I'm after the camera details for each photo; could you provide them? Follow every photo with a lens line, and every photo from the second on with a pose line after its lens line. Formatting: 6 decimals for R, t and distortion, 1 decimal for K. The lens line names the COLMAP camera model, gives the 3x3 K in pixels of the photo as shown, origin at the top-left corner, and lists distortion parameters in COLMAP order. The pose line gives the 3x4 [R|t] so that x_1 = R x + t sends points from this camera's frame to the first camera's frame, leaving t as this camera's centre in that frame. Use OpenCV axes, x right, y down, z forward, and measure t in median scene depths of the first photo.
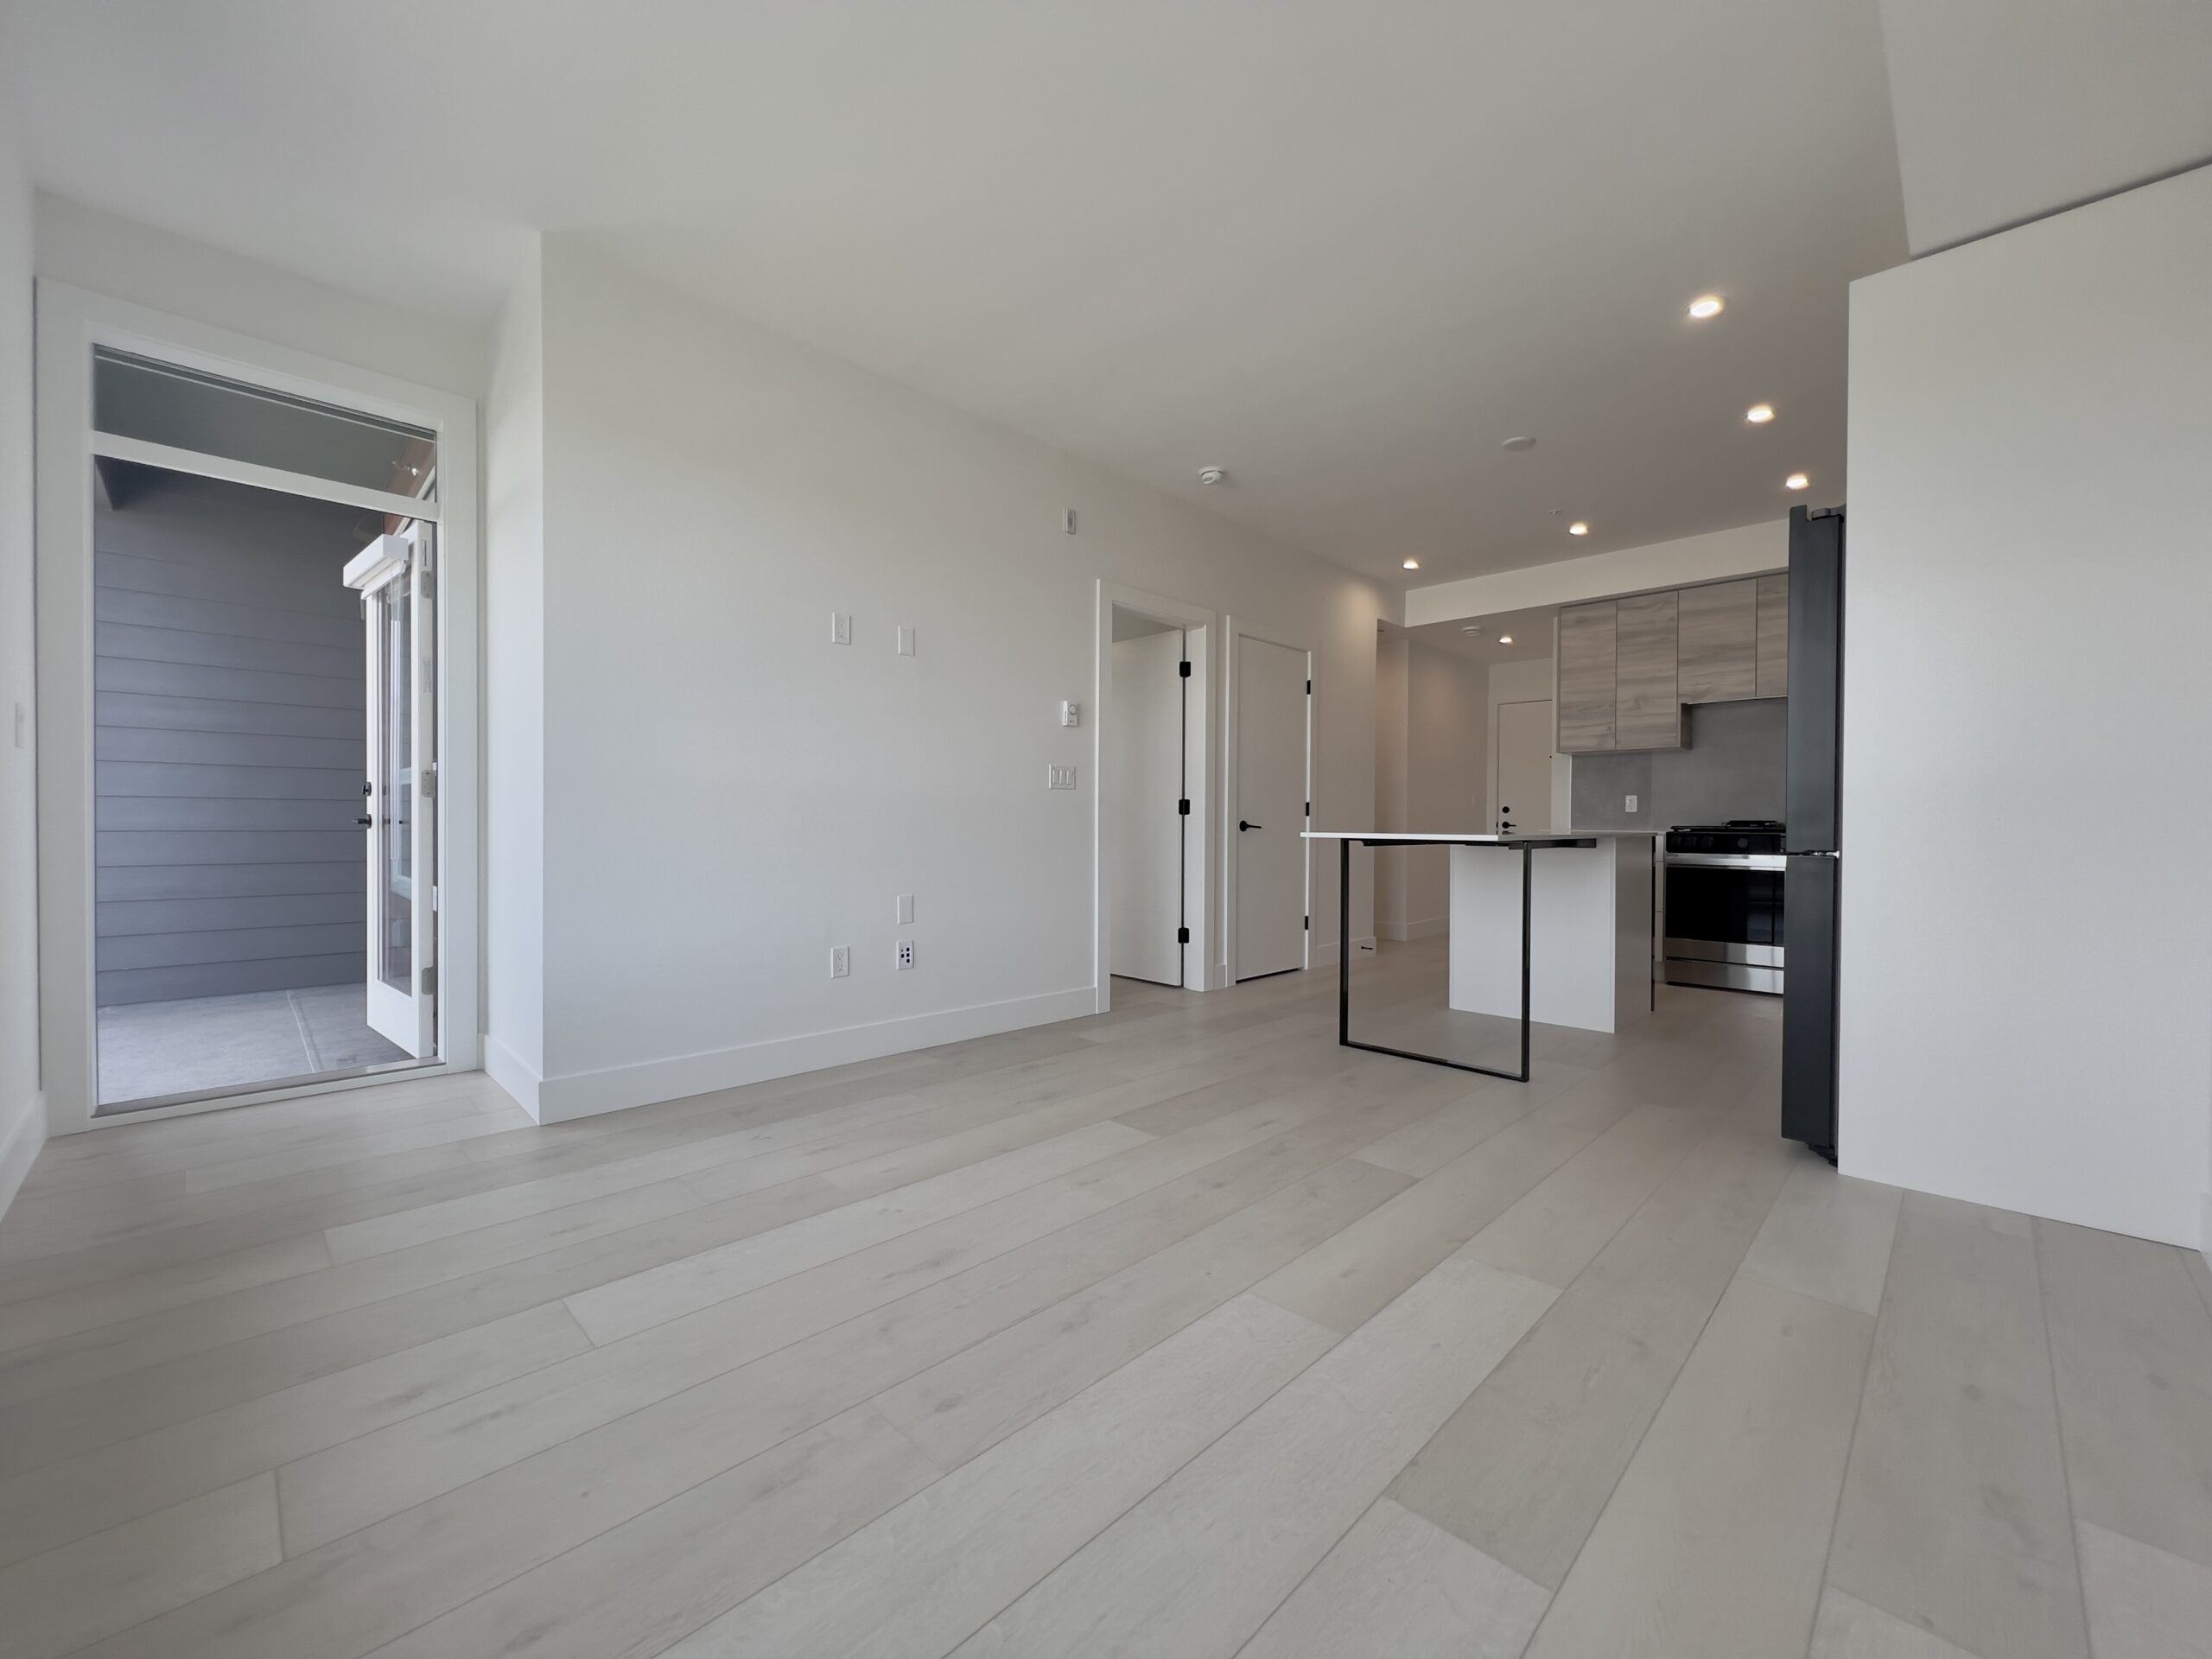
lens RADIAL K [[881.5, 0, 1099.9], [0, 881.5, 828.9], [0, 0, 1]] dist [-0.002283, 0.001165]
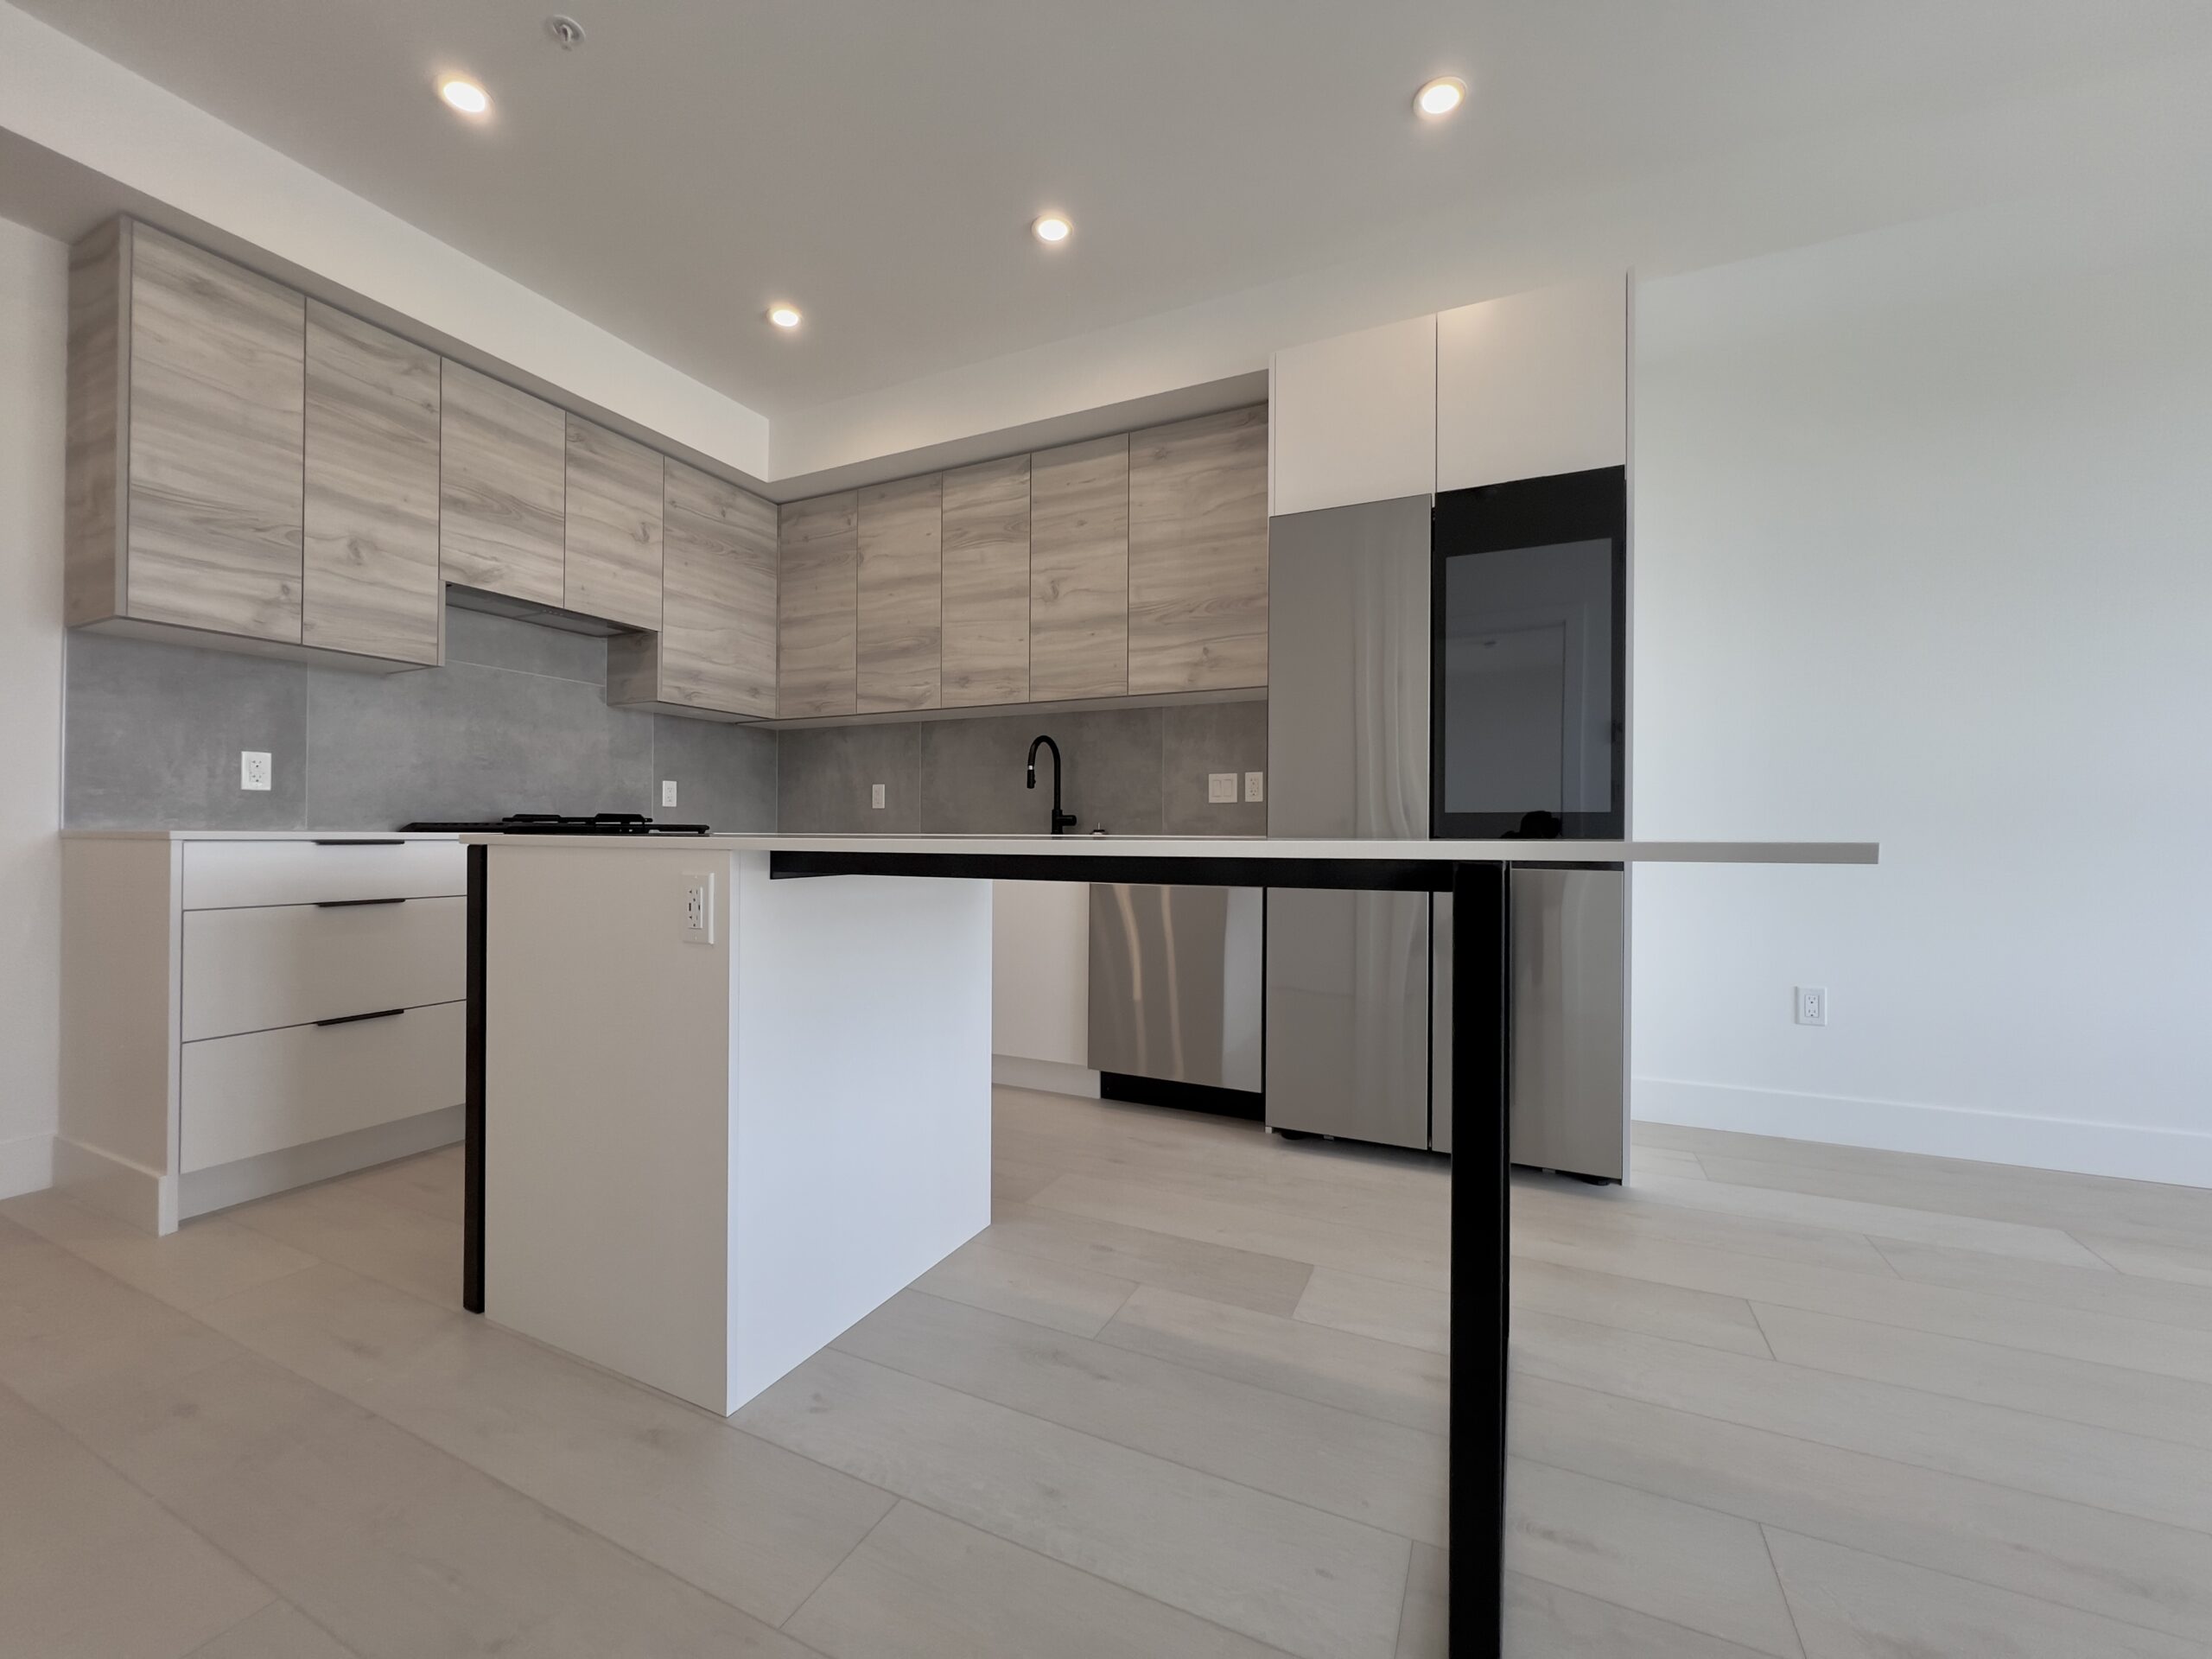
lens RADIAL K [[881.5, 0, 1098.0], [0, 881.5, 830.7], [0, 0, 1]] dist [-0.002283, 0.001165]
pose [[-0.329959, -0.002394, 0.943992, 0.058388], [0.001146, 0.999995, 0.002936, 0.000389], [-0.943995, 0.002051, -0.329954, 0.848091]]
